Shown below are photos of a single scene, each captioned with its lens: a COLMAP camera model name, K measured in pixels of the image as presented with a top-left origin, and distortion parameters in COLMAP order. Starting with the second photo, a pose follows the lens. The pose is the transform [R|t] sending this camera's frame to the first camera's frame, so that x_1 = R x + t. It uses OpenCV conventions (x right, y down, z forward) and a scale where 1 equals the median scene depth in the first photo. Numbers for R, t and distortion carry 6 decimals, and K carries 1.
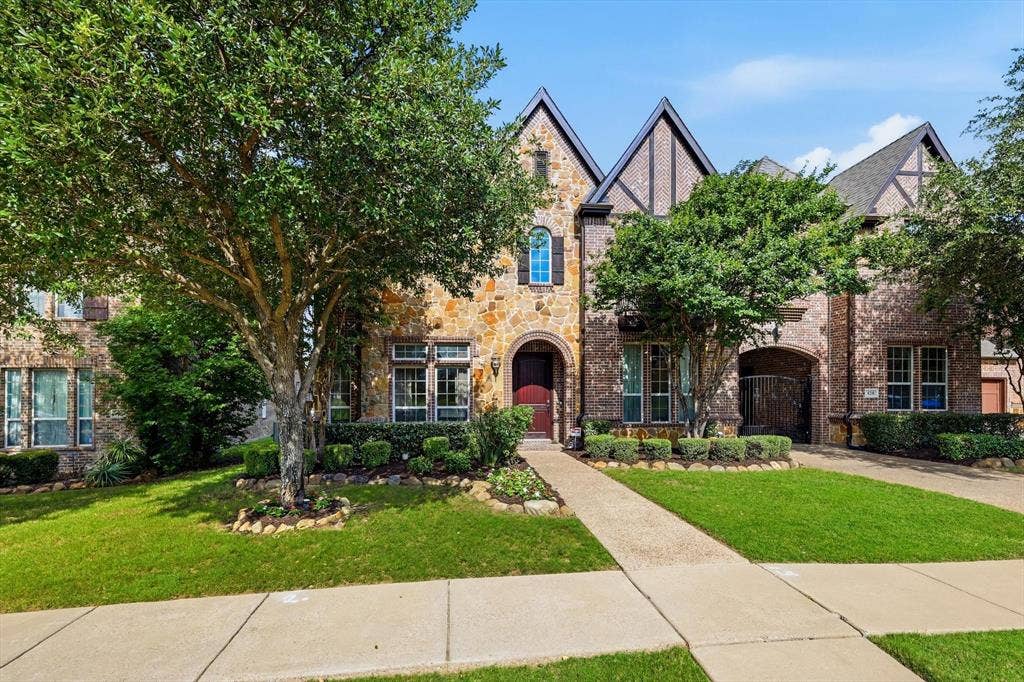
lens RADIAL K [[461.3, 0, 448.5], [0, 461.3, 341.0], [0, 0, 1]] dist [0.000402, 0.000089]
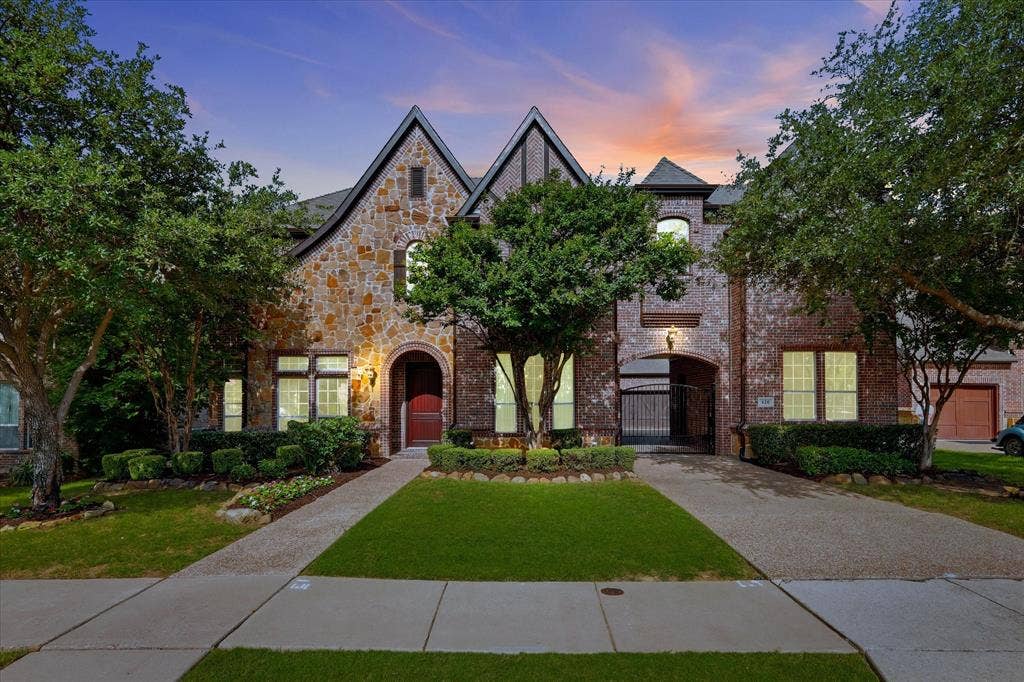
lens RADIAL K [[458.6, 0, 512.0], [0, 458.6, 341.0], [0, 0, 1]] dist [0.002193, 0.000172]
pose [[0.993742, -0.015067, -0.110677, 0.529990], [0.014595, 0.999881, -0.005075, -0.016022], [0.110740, 0.003428, 0.993843, 0.008083]]
